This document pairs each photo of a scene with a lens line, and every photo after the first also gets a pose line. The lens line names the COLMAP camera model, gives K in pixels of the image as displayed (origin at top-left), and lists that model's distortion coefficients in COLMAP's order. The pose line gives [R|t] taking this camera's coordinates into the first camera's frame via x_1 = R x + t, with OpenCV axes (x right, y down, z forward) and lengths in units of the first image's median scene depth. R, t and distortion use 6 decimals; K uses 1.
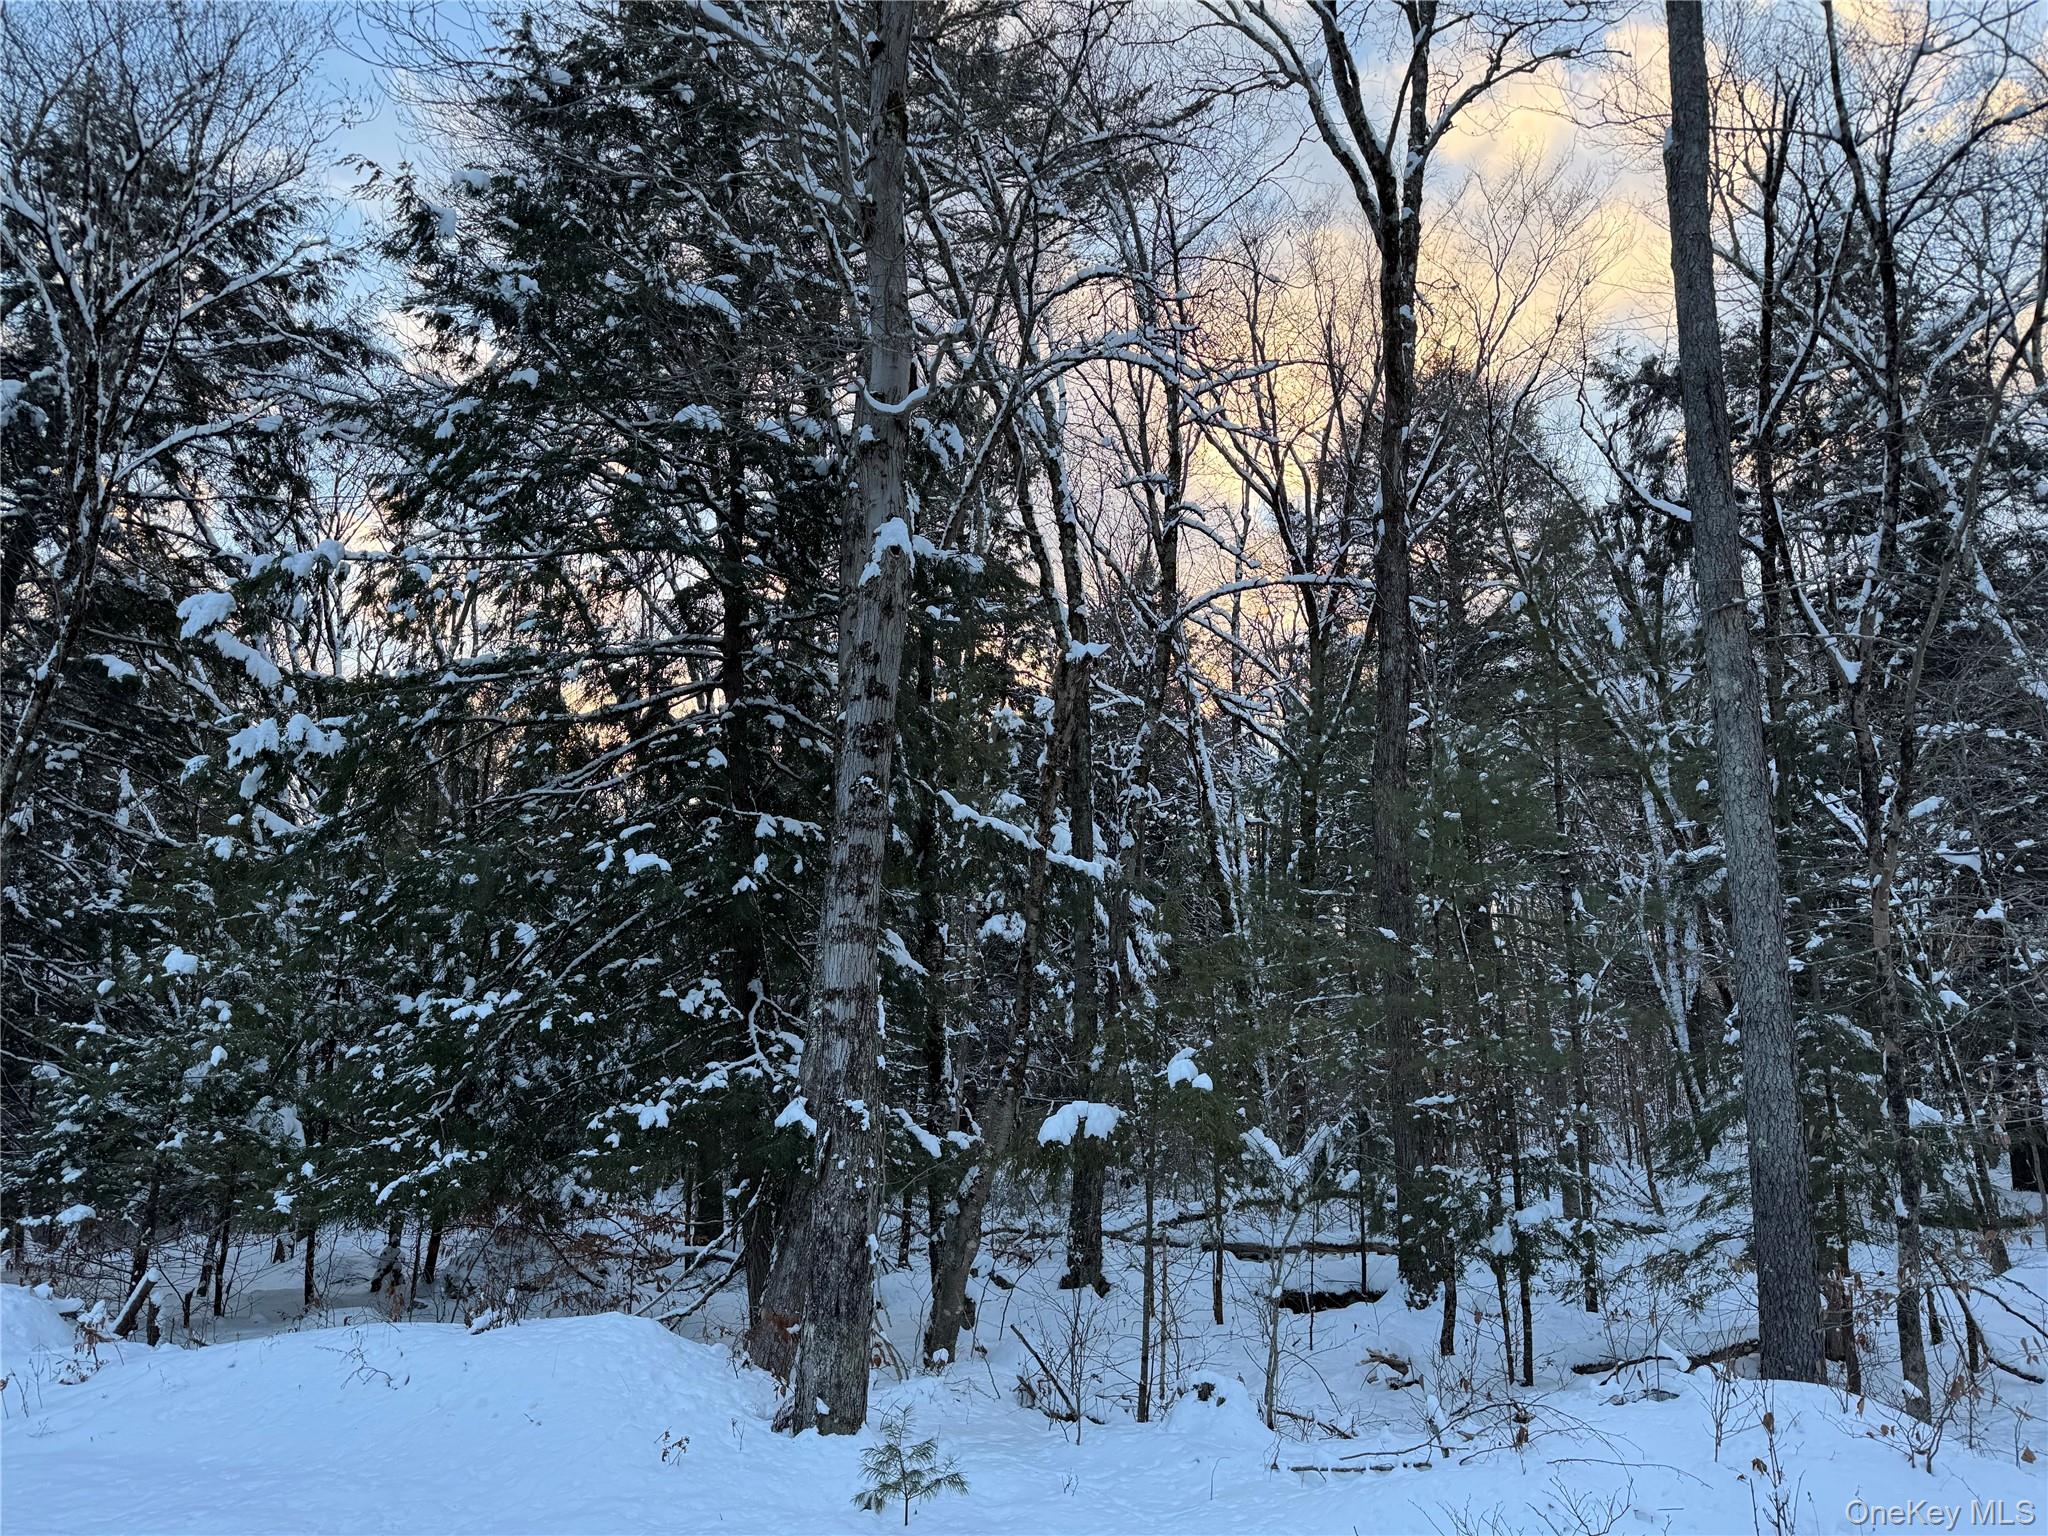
lens RADIAL K [[1425.9, 0, 1024.1], [0, 1425.9, 763.0], [0, 0, 1]] dist [0.023525, -0.048006]
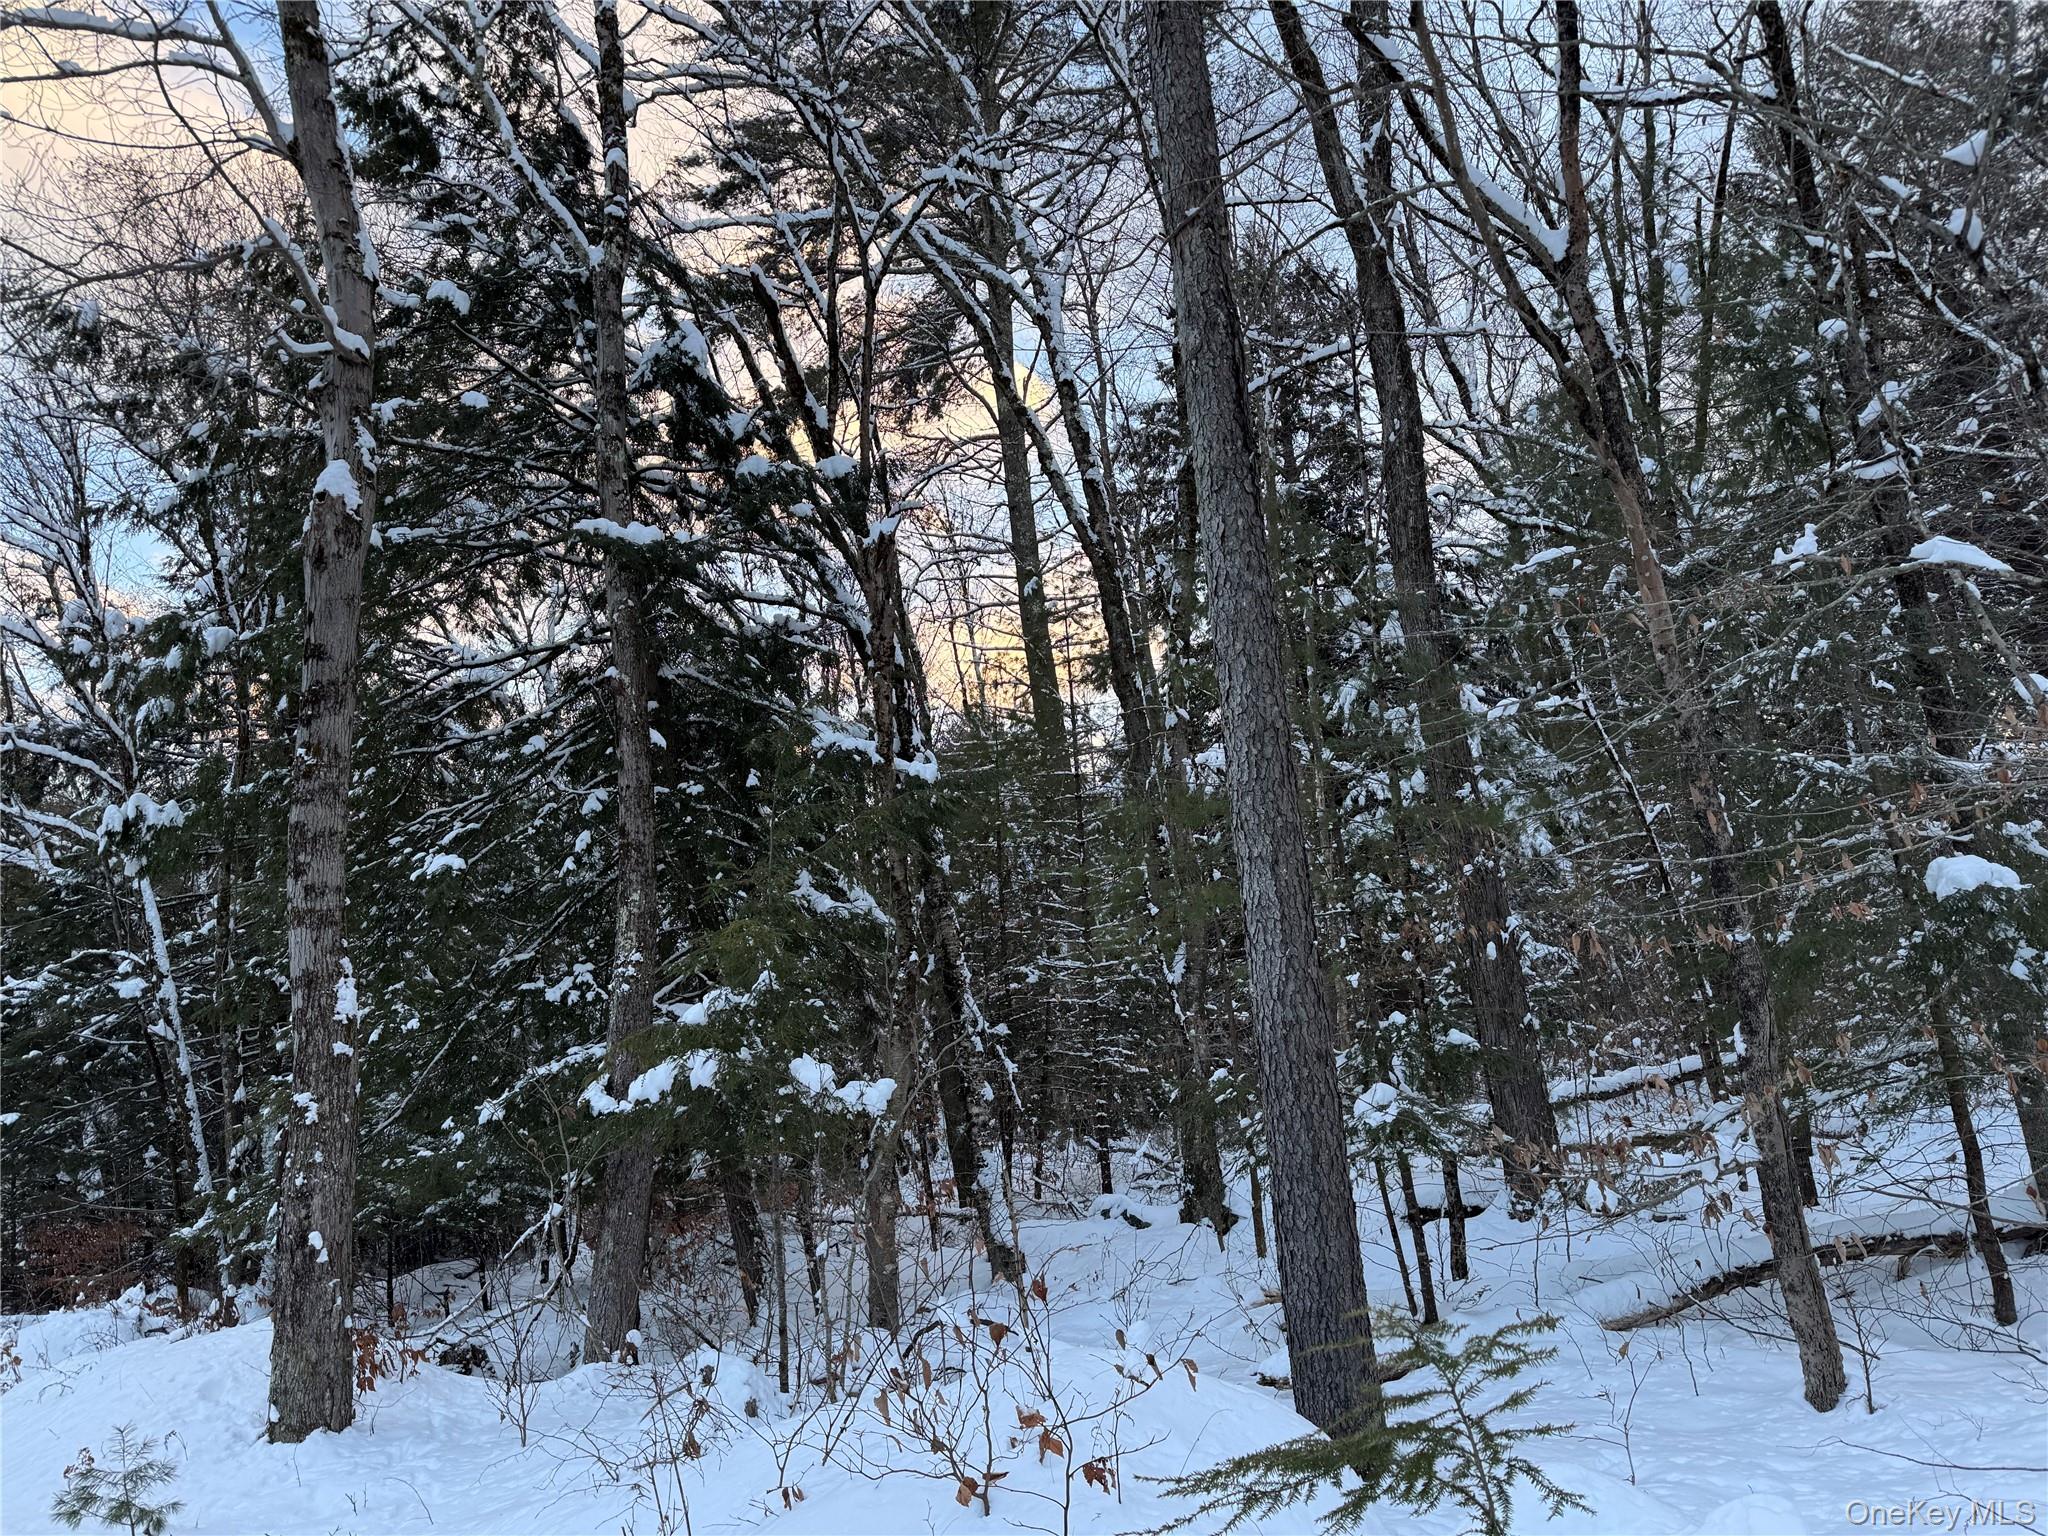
lens RADIAL K [[1425.9, 0, 1024.5], [0, 1425.9, 774.5], [0, 0, 1]] dist [0.023525, -0.048006]
pose [[0.877753, -0.214141, -0.428594, 0.510118], [0.236658, 0.971593, -0.000772, 0.099026], [0.416584, -0.100753, 0.903497, 0.250865]]
